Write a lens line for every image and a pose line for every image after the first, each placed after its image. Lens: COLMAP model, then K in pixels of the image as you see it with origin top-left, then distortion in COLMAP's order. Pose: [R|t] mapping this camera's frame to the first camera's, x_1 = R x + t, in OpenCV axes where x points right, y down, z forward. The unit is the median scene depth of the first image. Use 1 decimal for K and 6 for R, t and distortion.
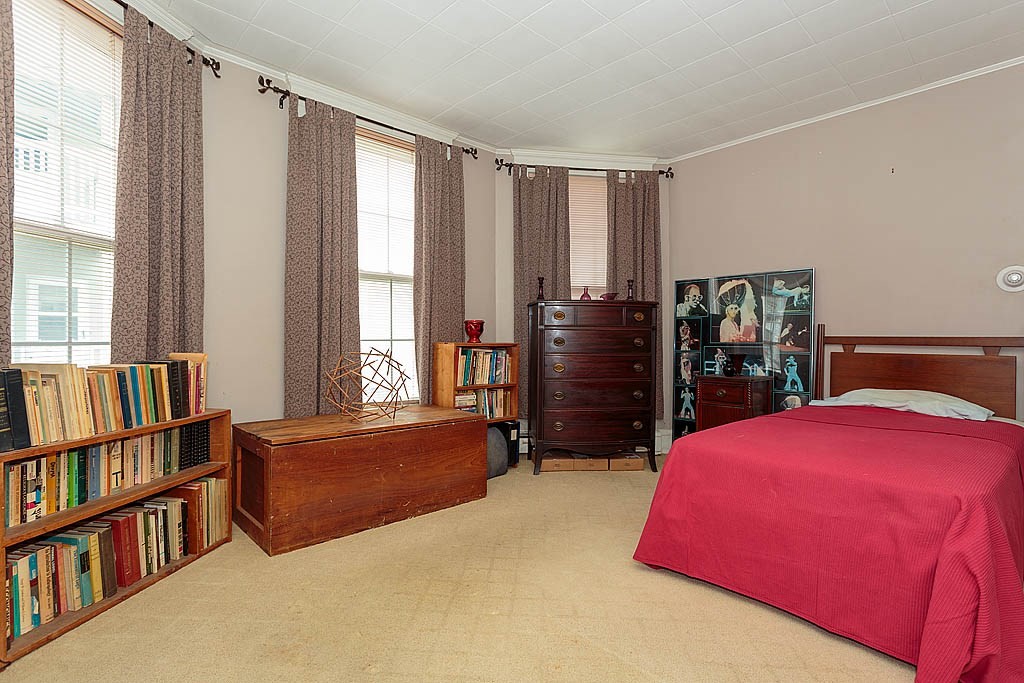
lens RADIAL K [[495.5, 0, 512.9], [0, 495.5, 340.3], [0, 0, 1]] dist [-0.003066, -0.000173]
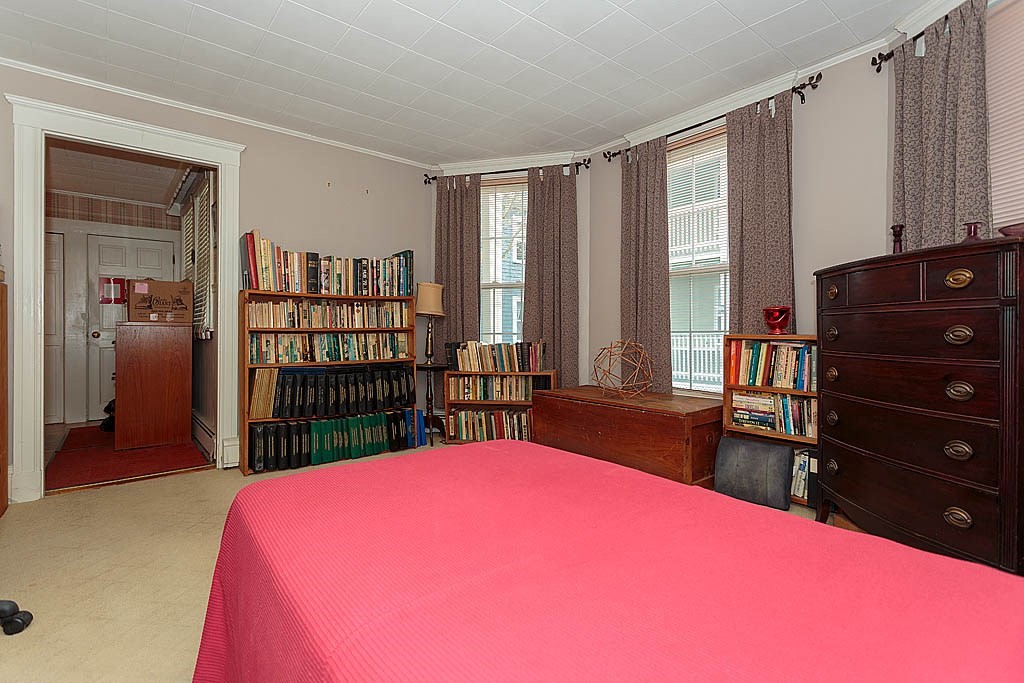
lens RADIAL K [[495.5, 0, 513.5], [0, 495.5, 338.4], [0, 0, 1]] dist [-0.003066, -0.000173]
pose [[-0.071563, 0.008084, -0.997403, 1.010088], [-0.001494, 0.999965, 0.008212, 0.006862], [0.997435, 0.002078, -0.071548, 0.861945]]
